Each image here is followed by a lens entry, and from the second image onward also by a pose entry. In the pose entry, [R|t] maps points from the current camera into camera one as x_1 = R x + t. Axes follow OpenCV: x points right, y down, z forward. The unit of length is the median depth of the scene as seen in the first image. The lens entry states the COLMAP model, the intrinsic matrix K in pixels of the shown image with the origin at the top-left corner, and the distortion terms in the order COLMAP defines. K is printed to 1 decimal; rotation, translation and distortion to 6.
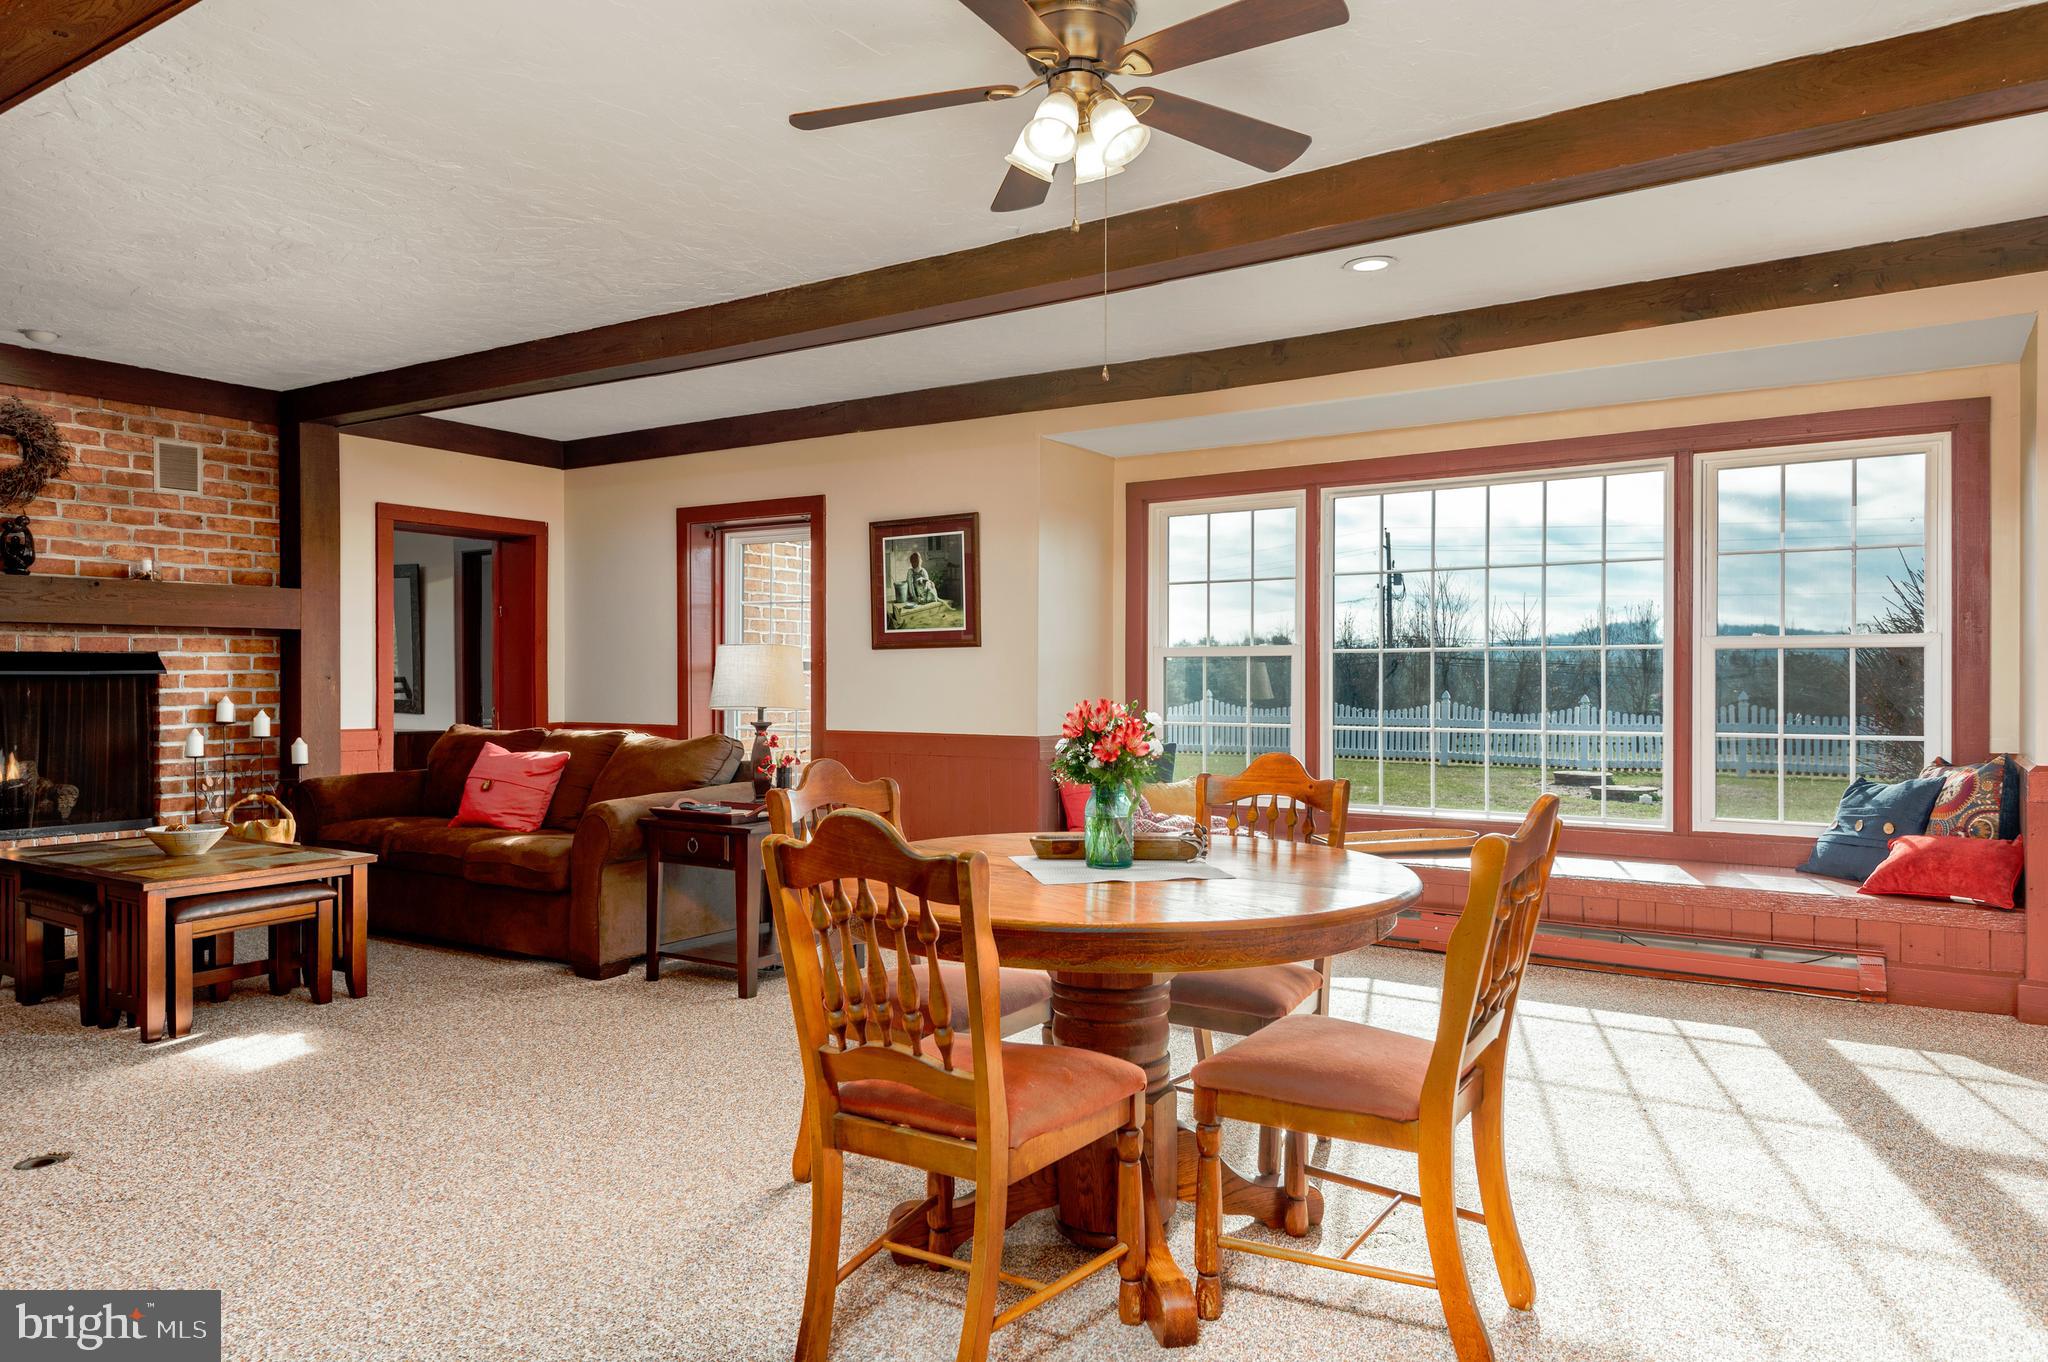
lens RADIAL K [[1318.1, 0, 1018.7], [0, 1318.1, 686.5], [0, 0, 1]] dist [0.009247, 0.002547]
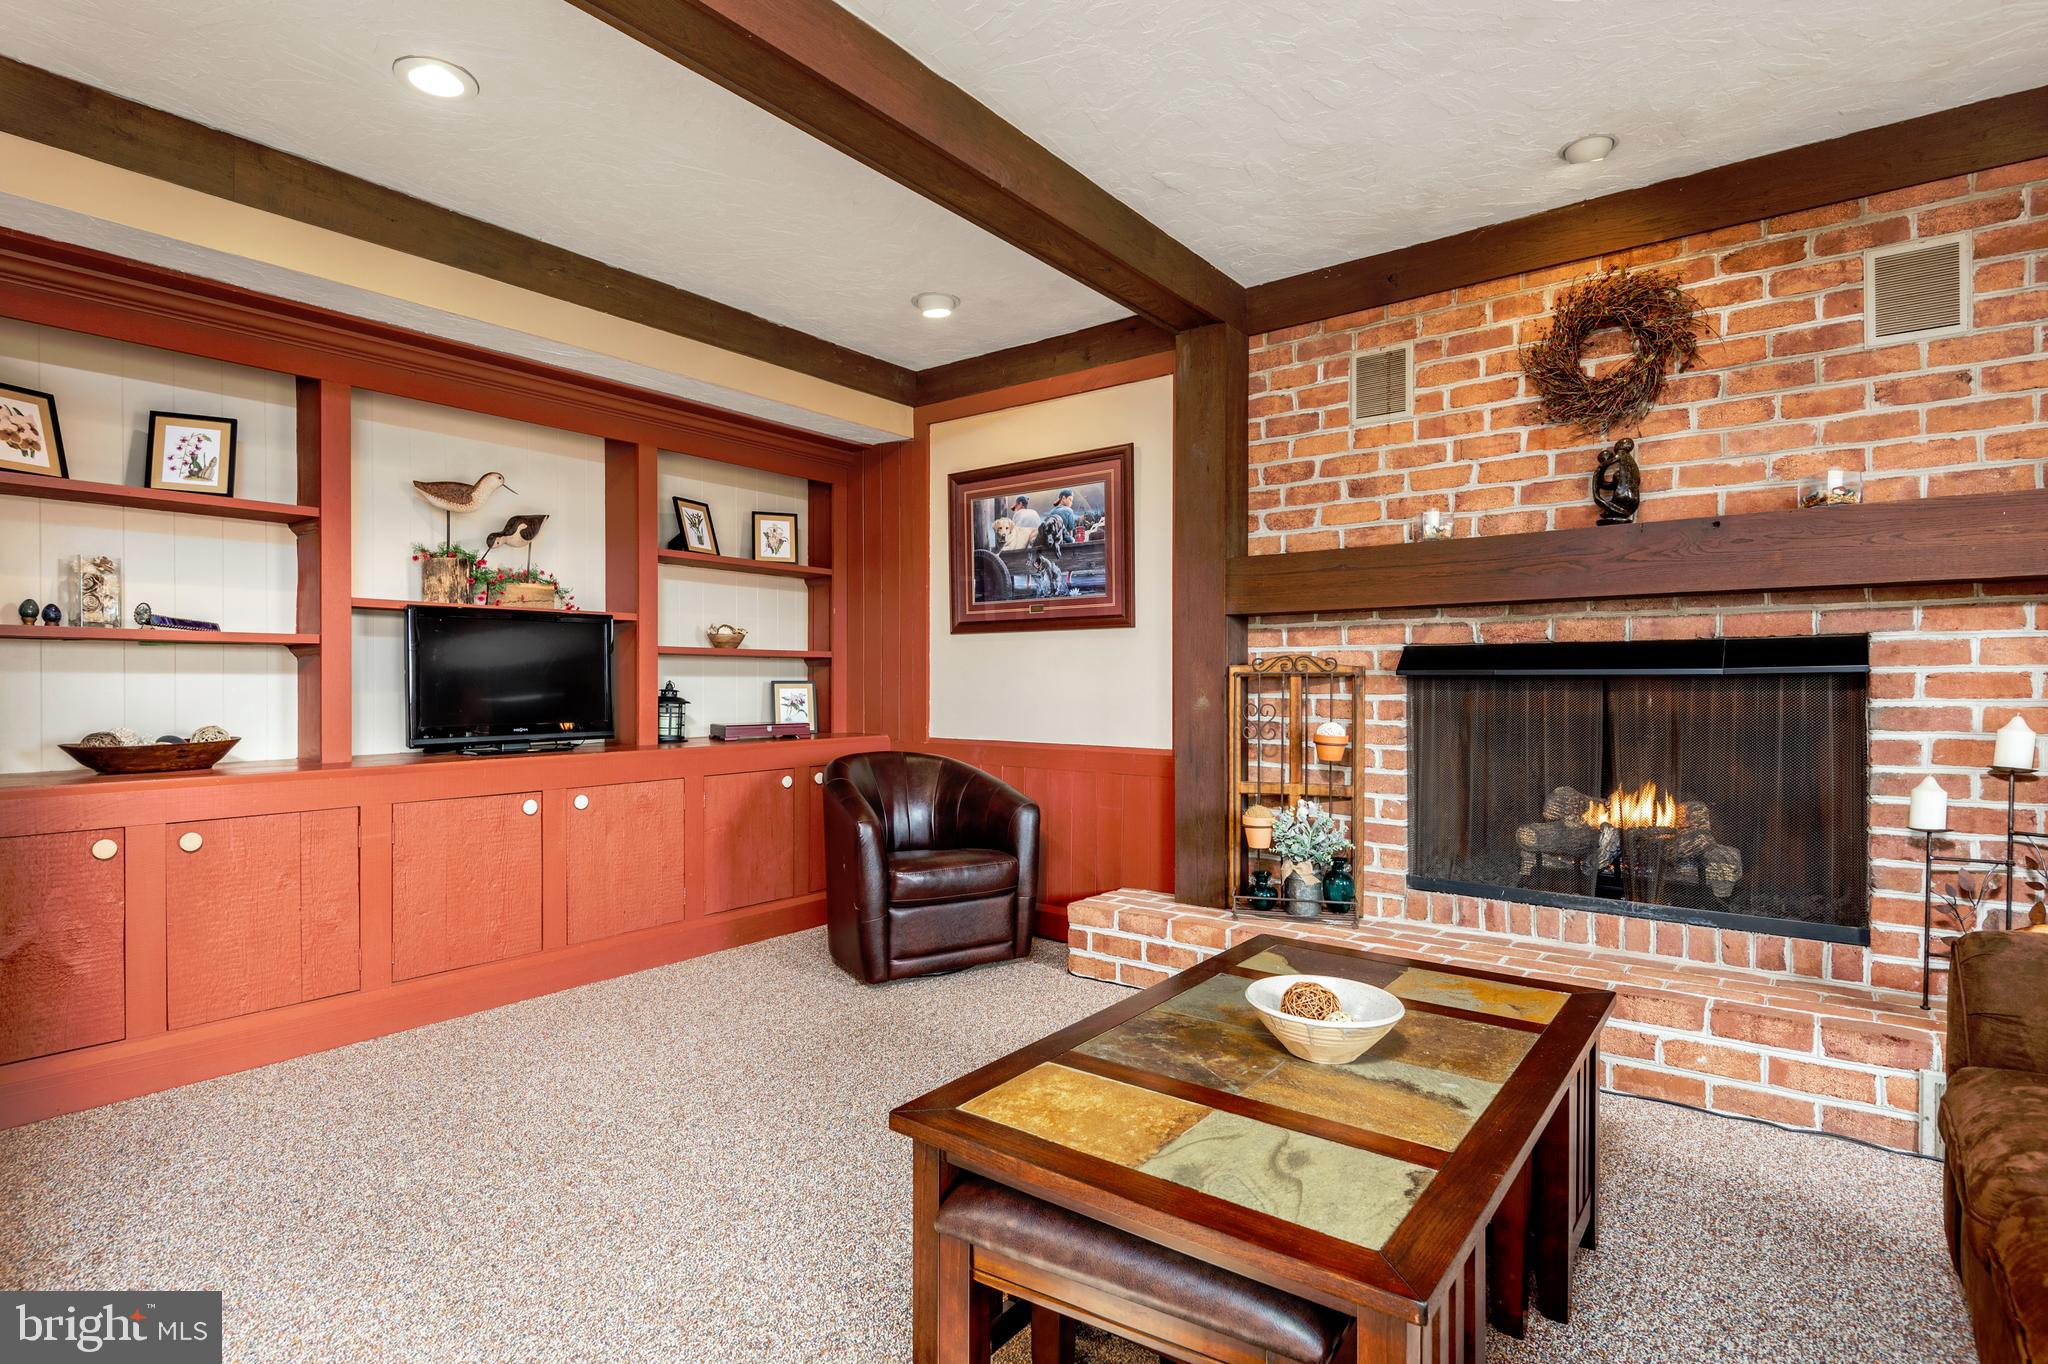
lens RADIAL K [[1015.8, 0, 1005.8], [0, 1015.8, 688.4], [0, 0, 1]] dist [0.017099, -0.016274]
pose [[-0.081871, 0.009140, -0.996601, -0.188262], [-0.005842, 0.999936, 0.009650, -0.004768], [0.996626, 0.006612, -0.081812, 0.663666]]
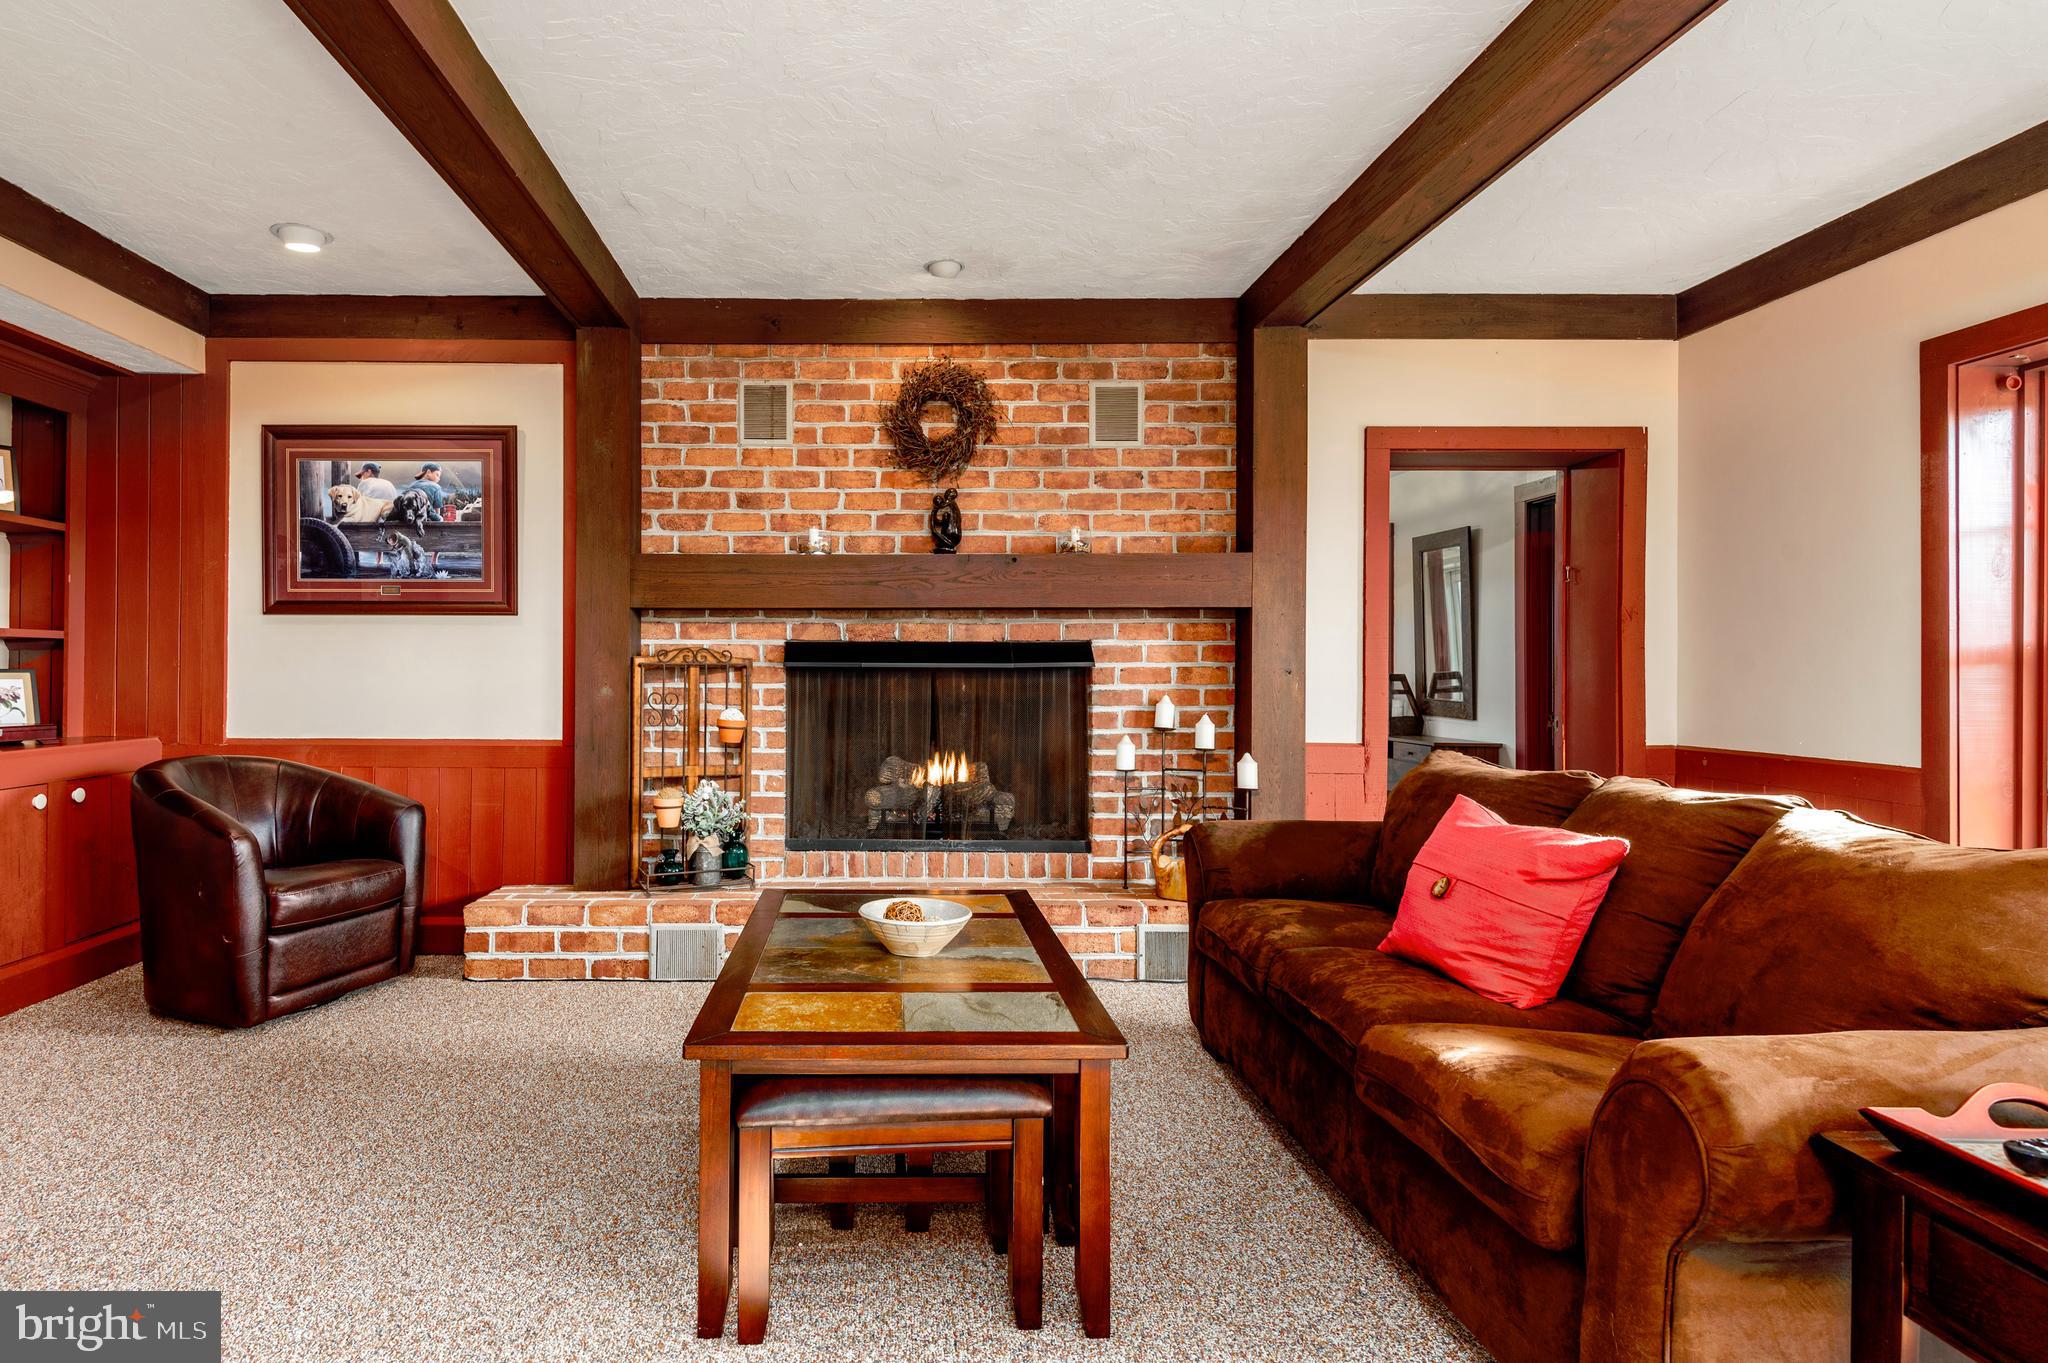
lens RADIAL K [[1015.8, 0, 957.1], [0, 1015.8, 672.0], [0, 0, 1]] dist [0.017099, -0.016274]
pose [[0.550461, 0.003949, -0.834851, -0.164227], [-0.009276, 0.999956, -0.001387, -0.004631], [0.834809, 0.008508, 0.550474, 0.573661]]
